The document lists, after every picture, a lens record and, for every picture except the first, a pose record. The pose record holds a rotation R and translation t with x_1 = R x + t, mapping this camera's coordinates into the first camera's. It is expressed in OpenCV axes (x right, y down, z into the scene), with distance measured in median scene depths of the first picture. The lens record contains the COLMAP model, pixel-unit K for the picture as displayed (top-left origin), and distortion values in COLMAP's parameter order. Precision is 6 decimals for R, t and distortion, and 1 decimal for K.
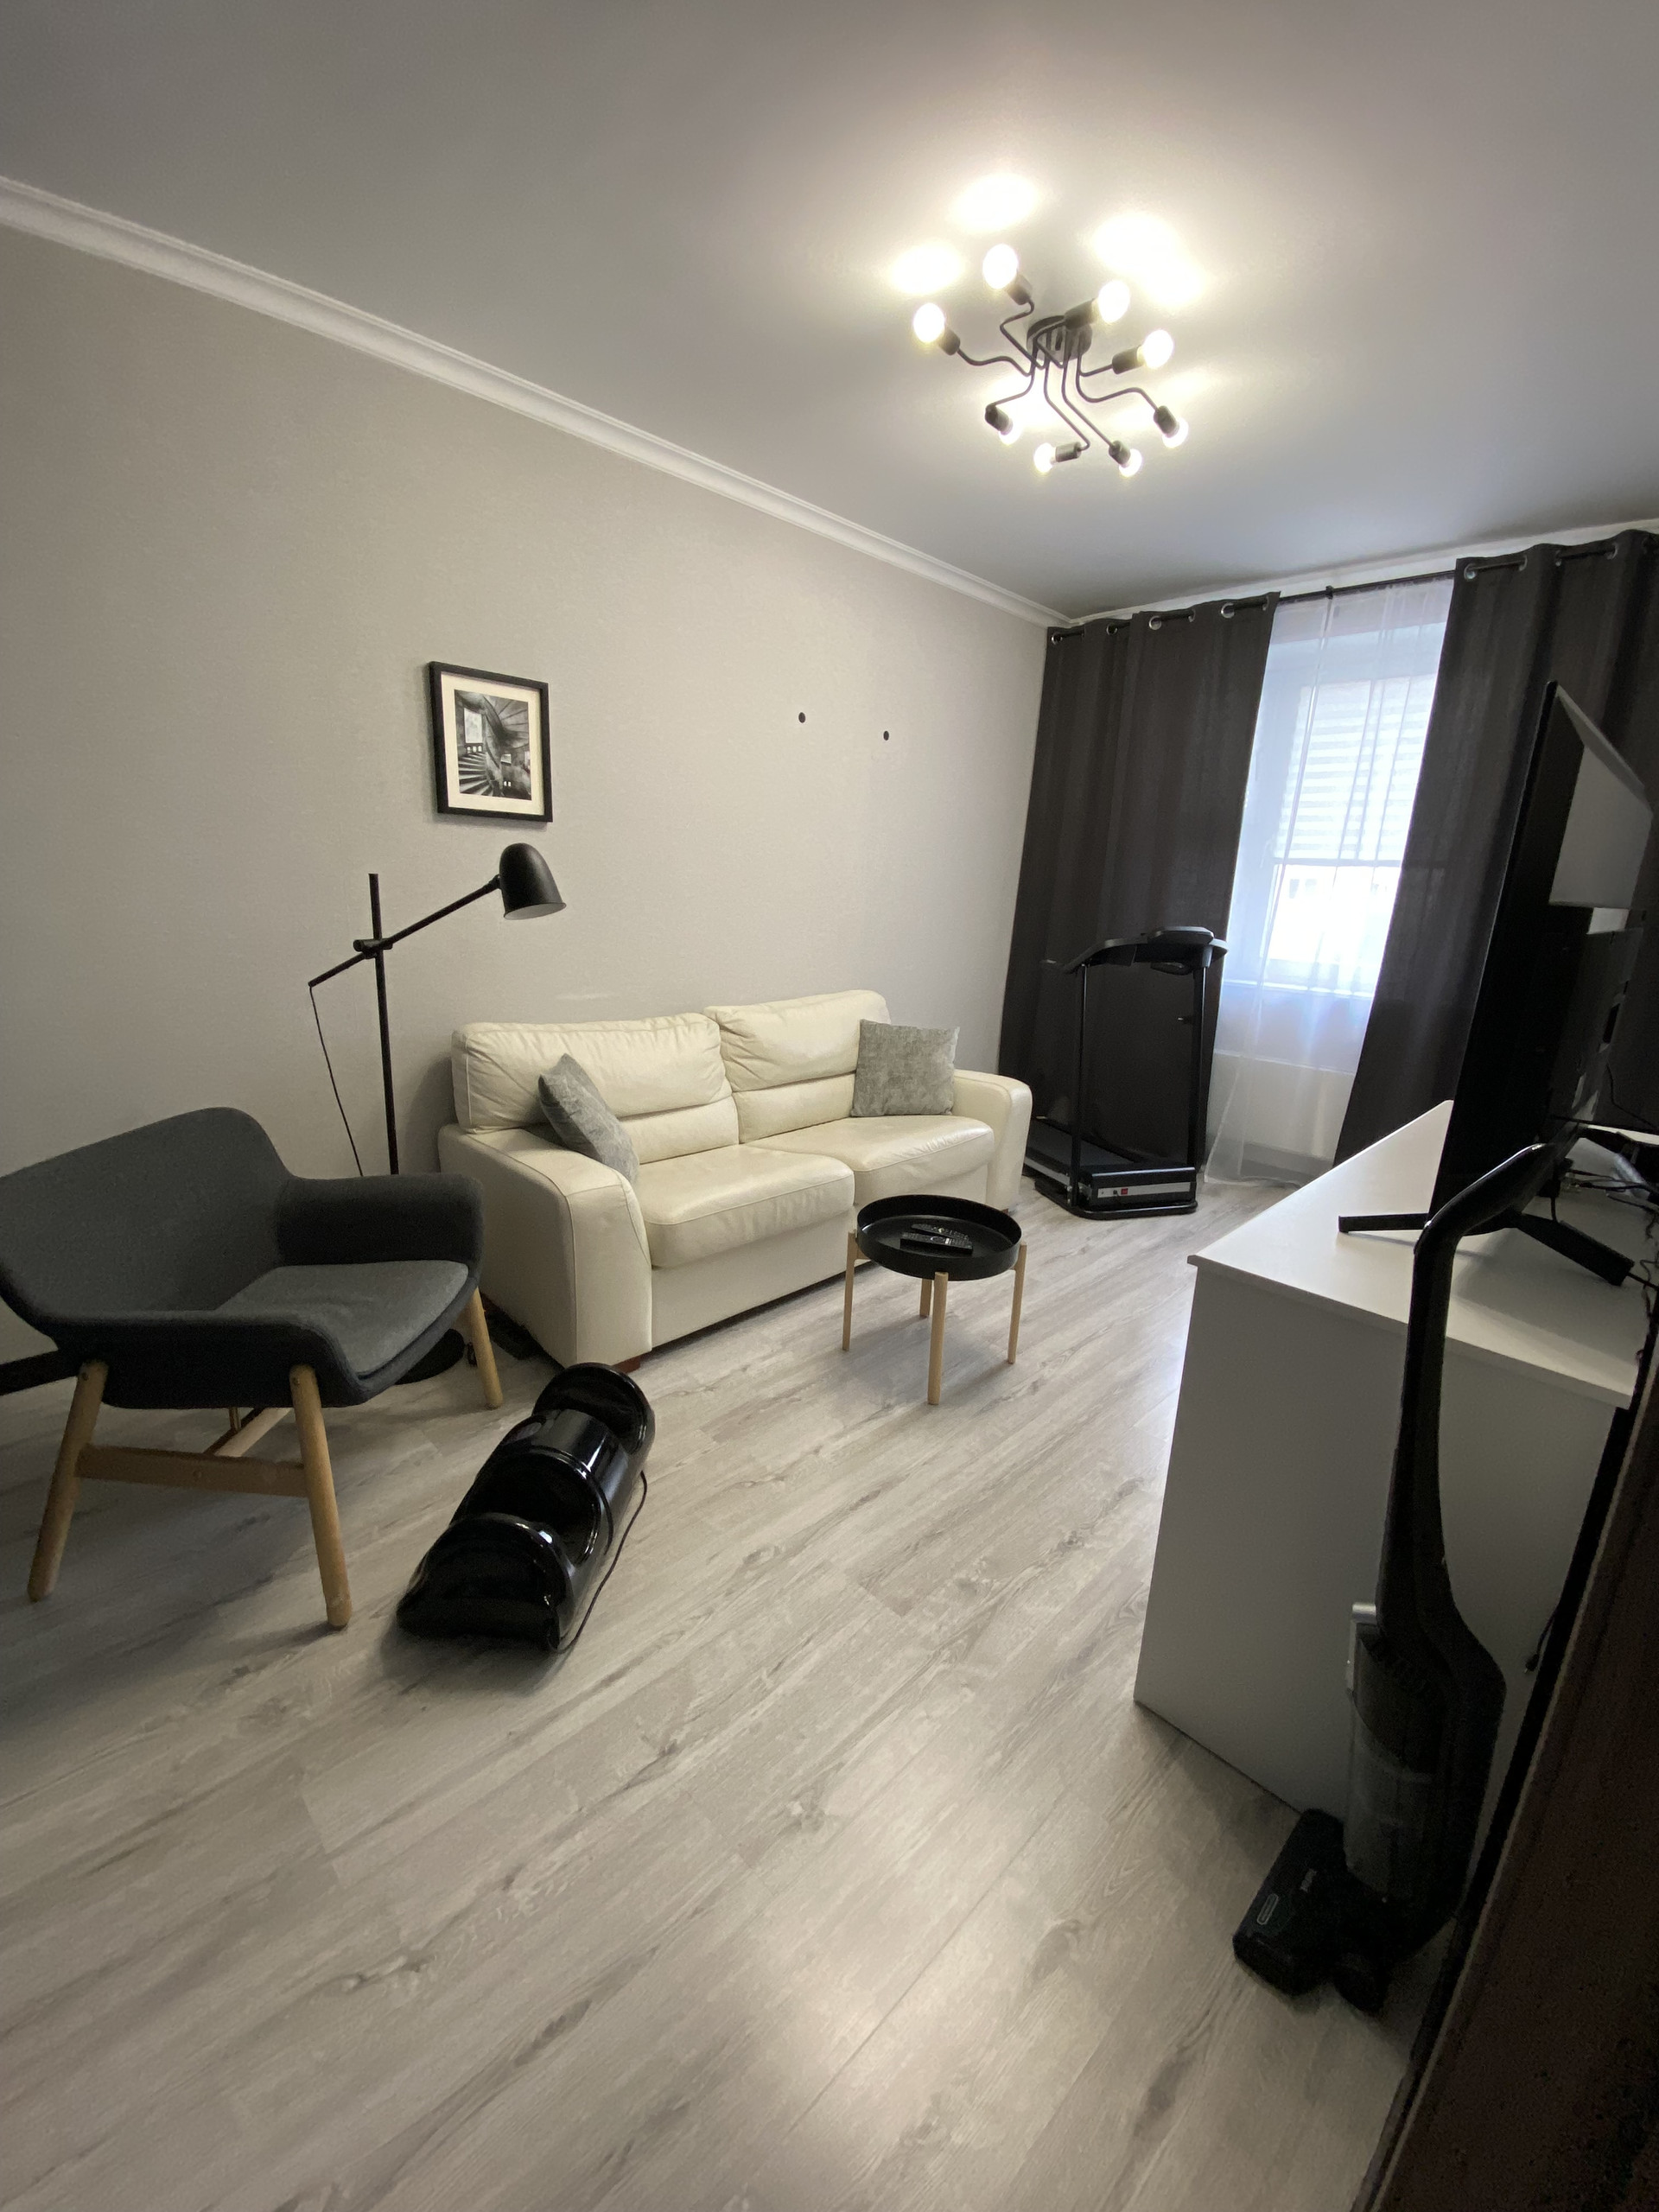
lens RADIAL K [[898.6, 0, 832.5], [0, 898.6, 1100.8], [0, 0, 1]] dist [0.019062, -0.019513]
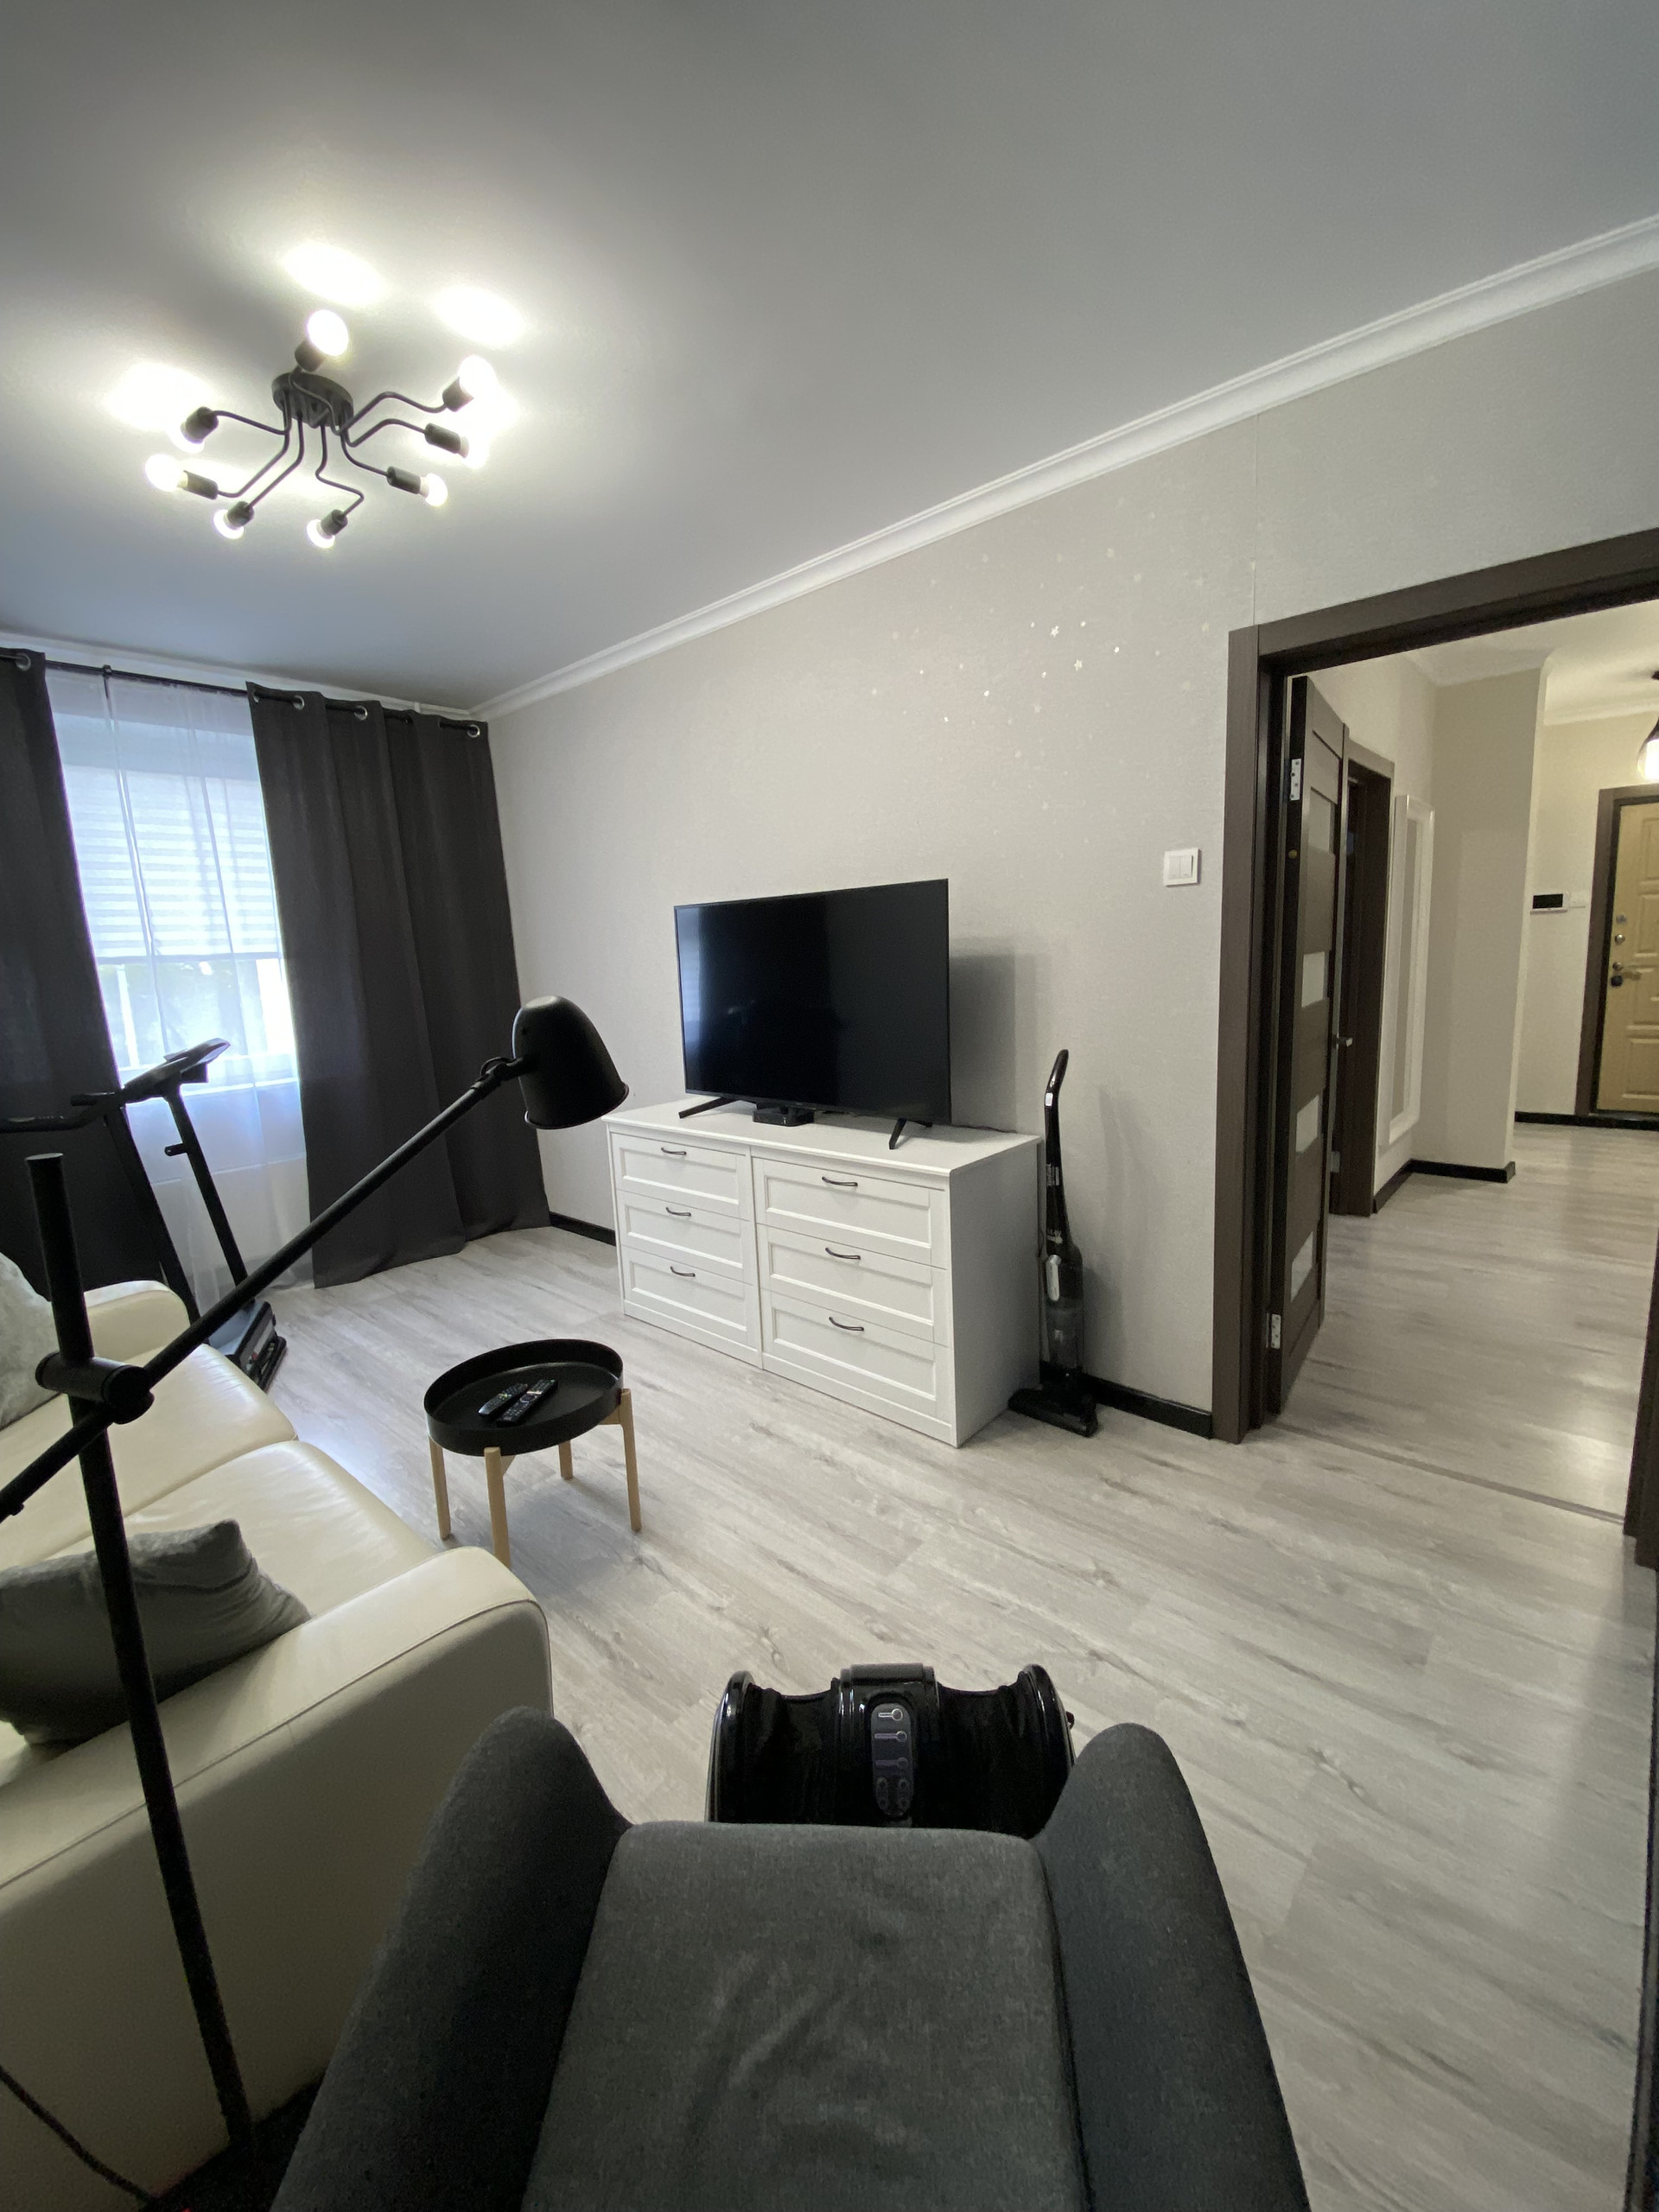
lens RADIAL K [[900.8, 0, 820.6], [0, 900.8, 1092.3], [0, 0, 1]] dist [0.026530, -0.019179]
pose [[-0.056906, -0.205131, 0.977079, -0.863030], [0.281755, 0.935584, 0.212829, -0.287553], [-0.957797, 0.287408, 0.004556, 0.778736]]
